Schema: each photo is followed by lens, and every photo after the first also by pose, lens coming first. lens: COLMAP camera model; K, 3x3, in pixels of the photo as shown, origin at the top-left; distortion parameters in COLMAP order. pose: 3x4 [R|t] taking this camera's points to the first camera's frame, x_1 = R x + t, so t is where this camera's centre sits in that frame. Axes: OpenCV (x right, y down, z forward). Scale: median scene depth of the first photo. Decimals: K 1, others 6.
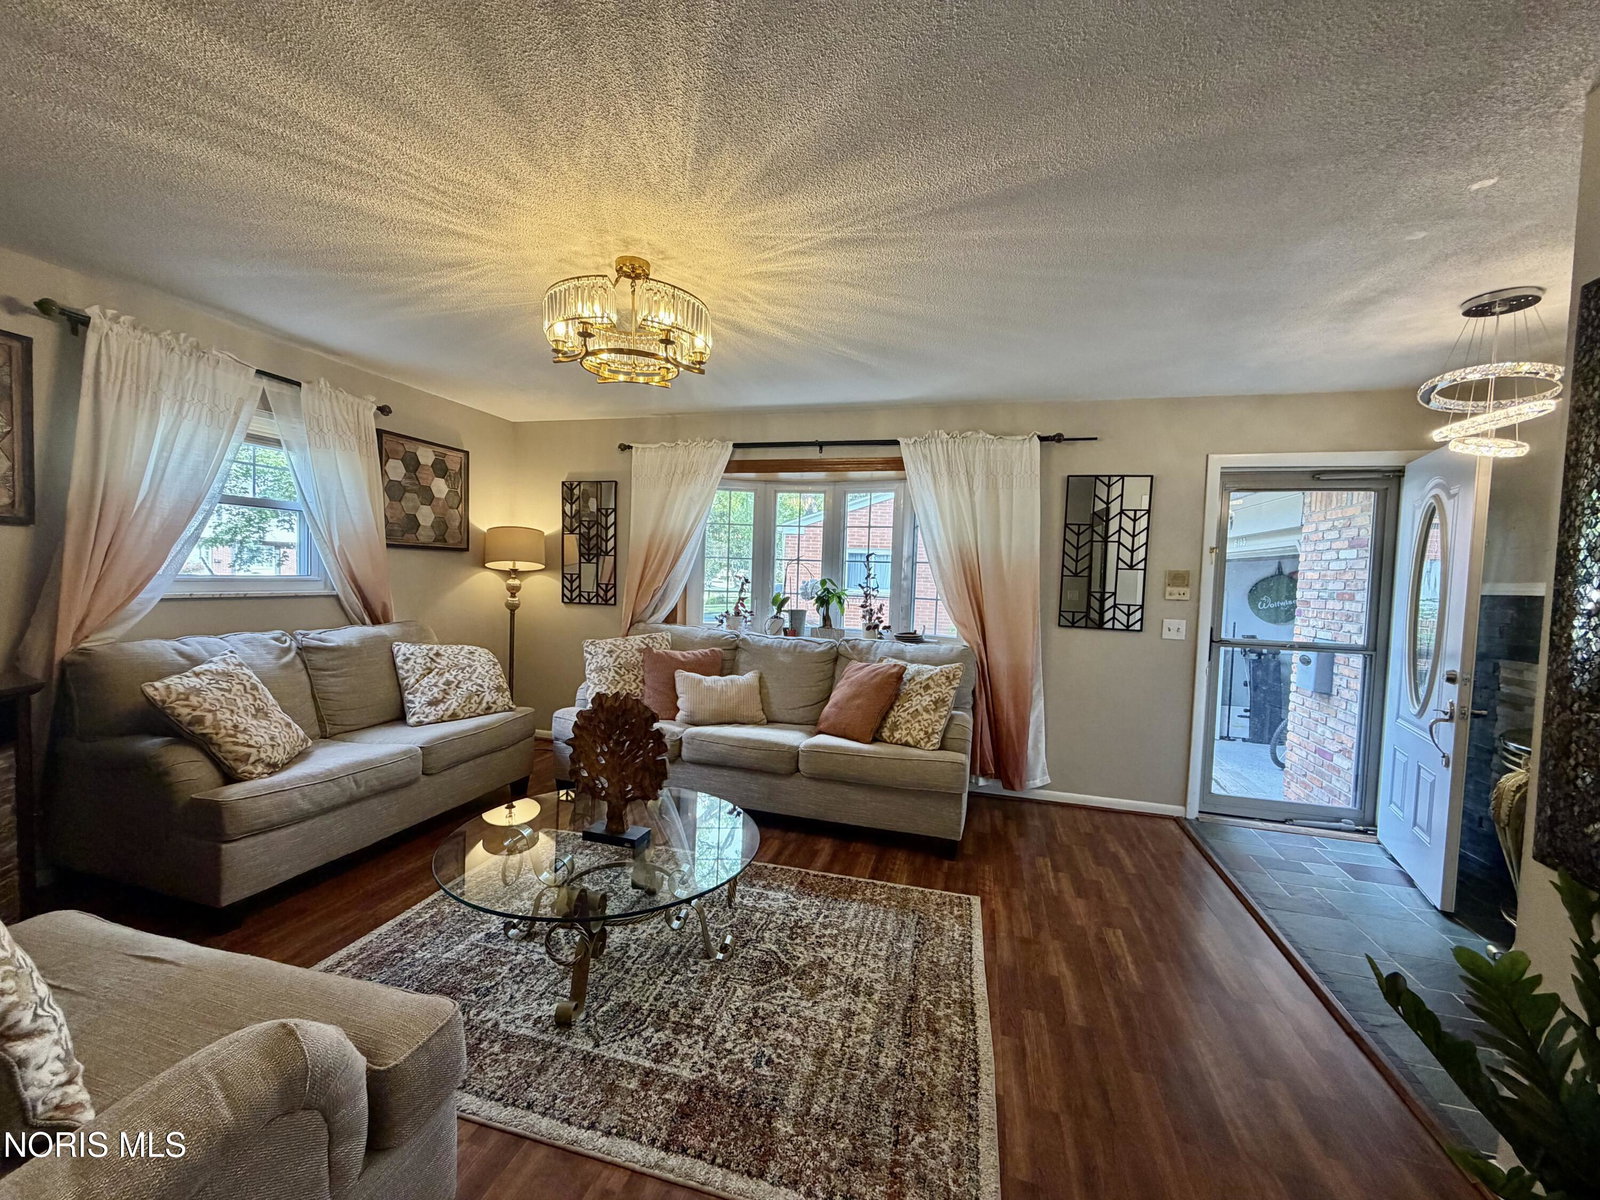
lens RADIAL K [[638.5, 0, 798.7], [0, 638.5, 601.5], [0, 0, 1]] dist [-0.003071, -0.000133]
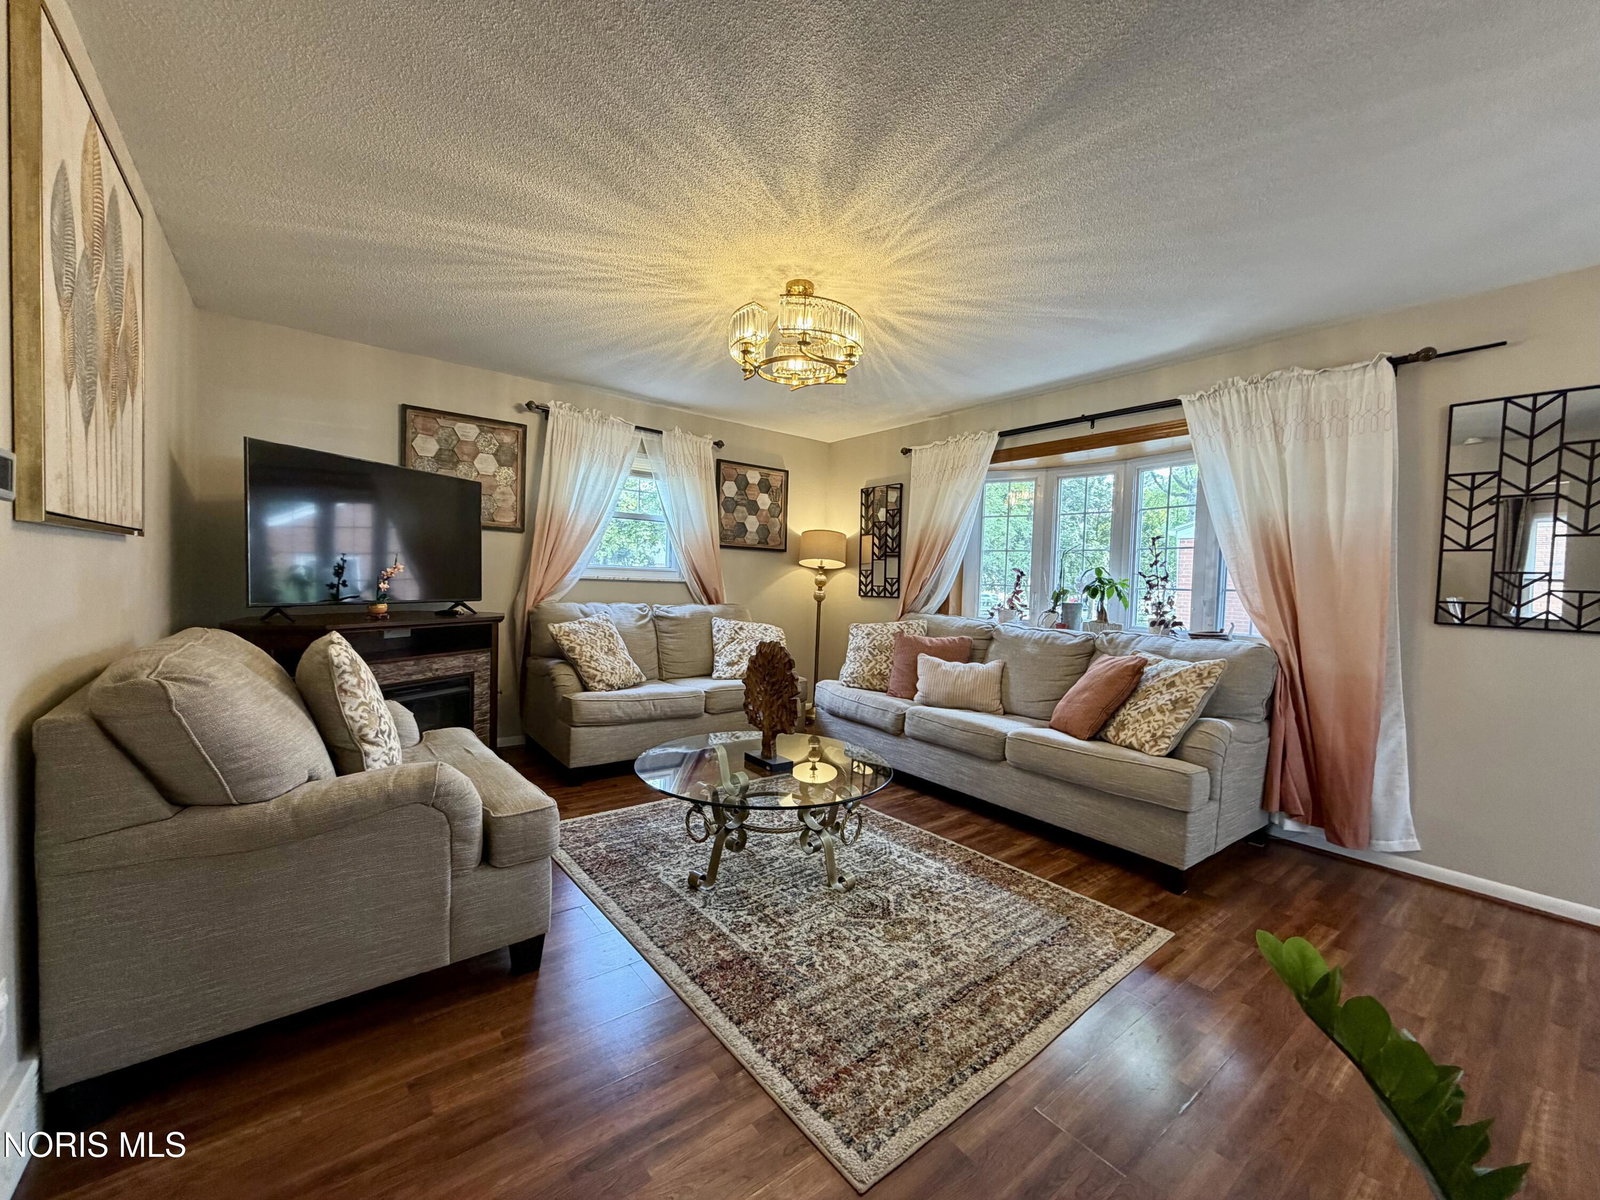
lens RADIAL K [[638.5, 0, 790.3], [0, 638.5, 600.2], [0, 0, 1]] dist [-0.003071, -0.000133]
pose [[0.803265, 0.010186, -0.595535, 0.328420], [-0.031617, 0.999173, -0.025556, 0.067543], [0.594782, 0.039357, 0.802923, 0.037228]]
